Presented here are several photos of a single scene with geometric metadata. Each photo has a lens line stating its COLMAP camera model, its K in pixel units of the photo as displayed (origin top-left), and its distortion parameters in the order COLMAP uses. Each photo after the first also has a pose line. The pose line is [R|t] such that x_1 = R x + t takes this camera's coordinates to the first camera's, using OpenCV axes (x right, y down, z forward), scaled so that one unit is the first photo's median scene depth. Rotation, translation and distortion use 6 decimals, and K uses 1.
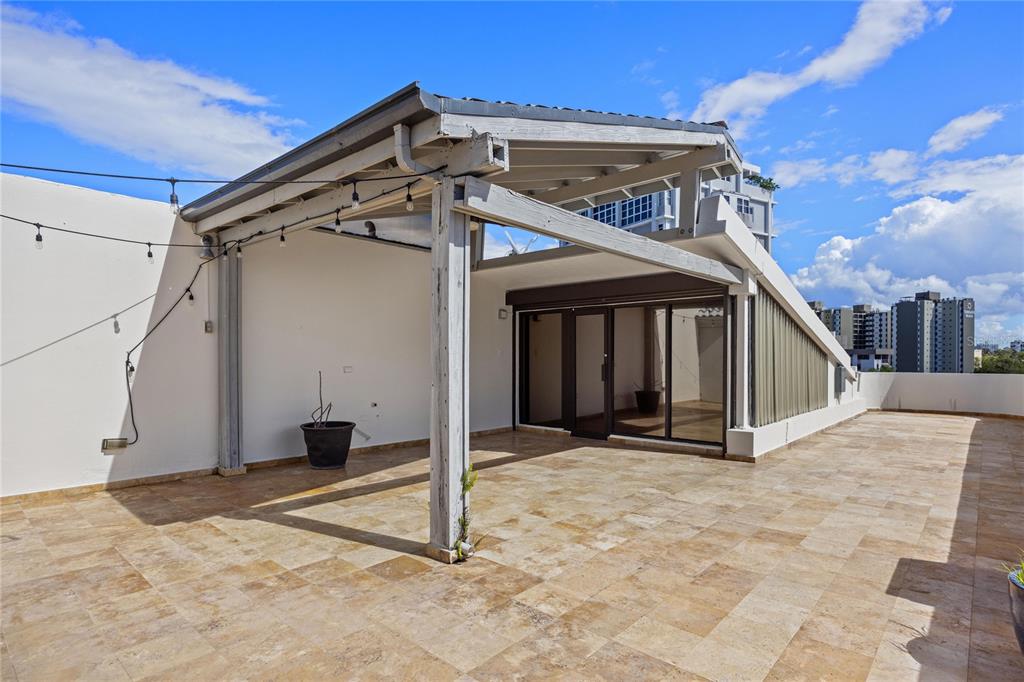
lens RADIAL K [[546.2, 0, 511.1], [0, 546.2, 348.8], [0, 0, 1]] dist [0.001248, 0.000079]
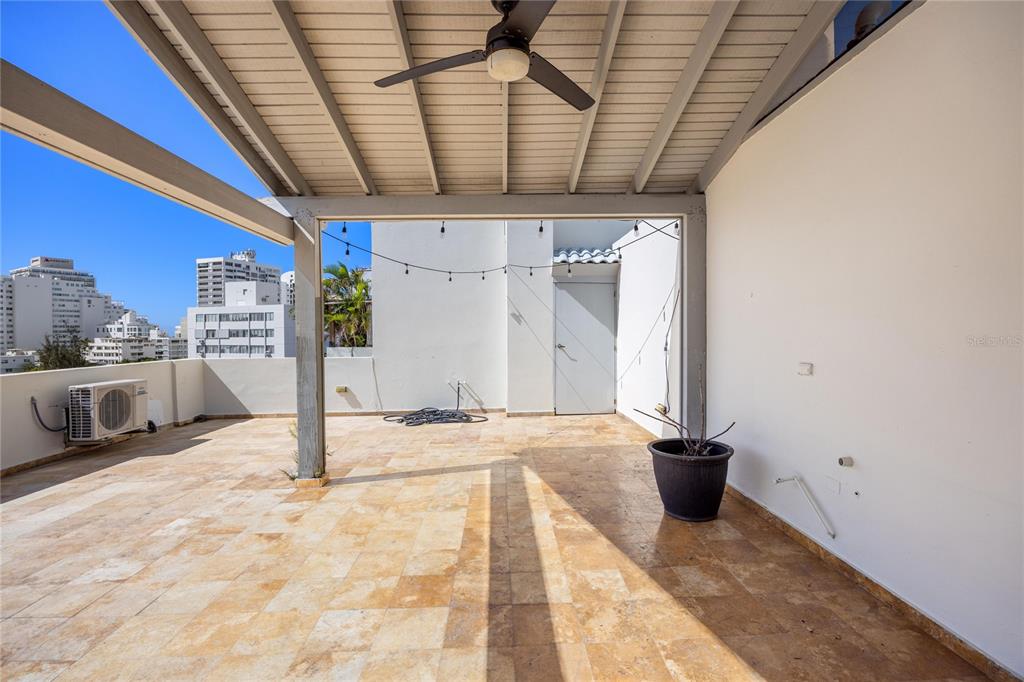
lens RADIAL K [[481.6, 0, 510.8], [0, 481.6, 340.3], [0, 0, 1]] dist [-0.005312, -0.002736]
pose [[-0.738365, 0.018585, -0.674145, 0.294772], [0.021847, 0.999755, 0.003633, 0.015454], [0.674047, -0.012046, -0.738590, 1.980981]]
